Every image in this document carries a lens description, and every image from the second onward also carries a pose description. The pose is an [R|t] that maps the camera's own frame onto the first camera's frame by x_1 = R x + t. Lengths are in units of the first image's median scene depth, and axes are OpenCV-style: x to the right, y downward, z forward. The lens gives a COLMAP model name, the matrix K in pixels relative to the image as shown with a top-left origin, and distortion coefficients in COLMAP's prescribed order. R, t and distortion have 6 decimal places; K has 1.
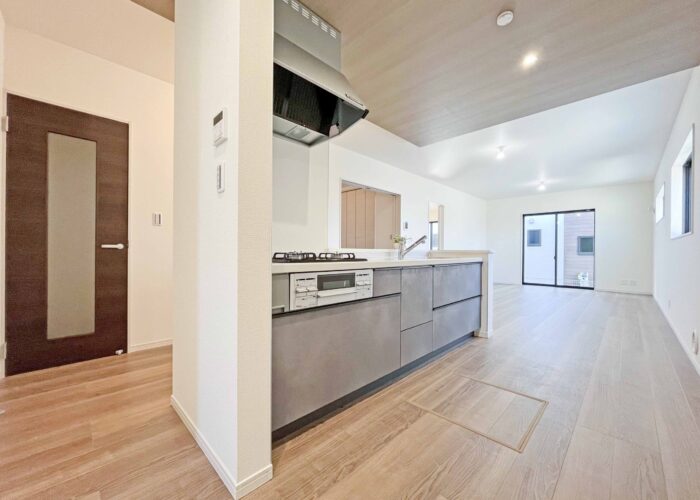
lens RADIAL K [[287.6, 0, 345.2], [0, 287.6, 251.3], [0, 0, 1]] dist [-0.001517, 0.000506]
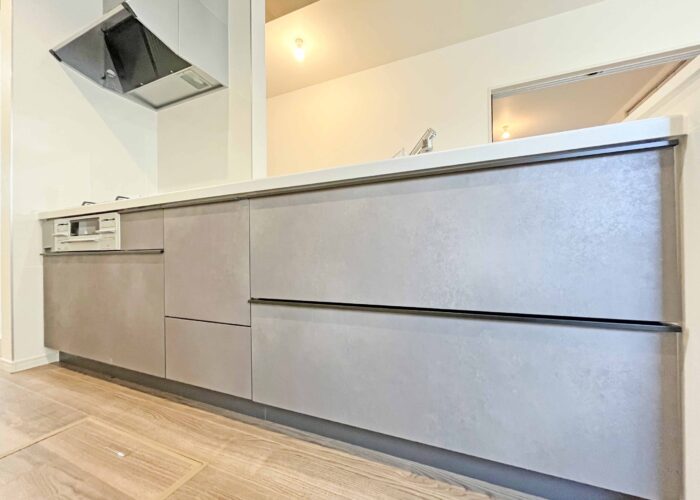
lens RADIAL K [[287.6, 0, 355.9], [0, 287.6, 255.1], [0, 0, 1]] dist [-0.001517, 0.000506]
pose [[0.348749, -0.013296, -0.937122, 0.994930], [0.012756, 0.999874, -0.009439, 0.188135], [0.937130, -0.008662, 0.348874, 1.320114]]
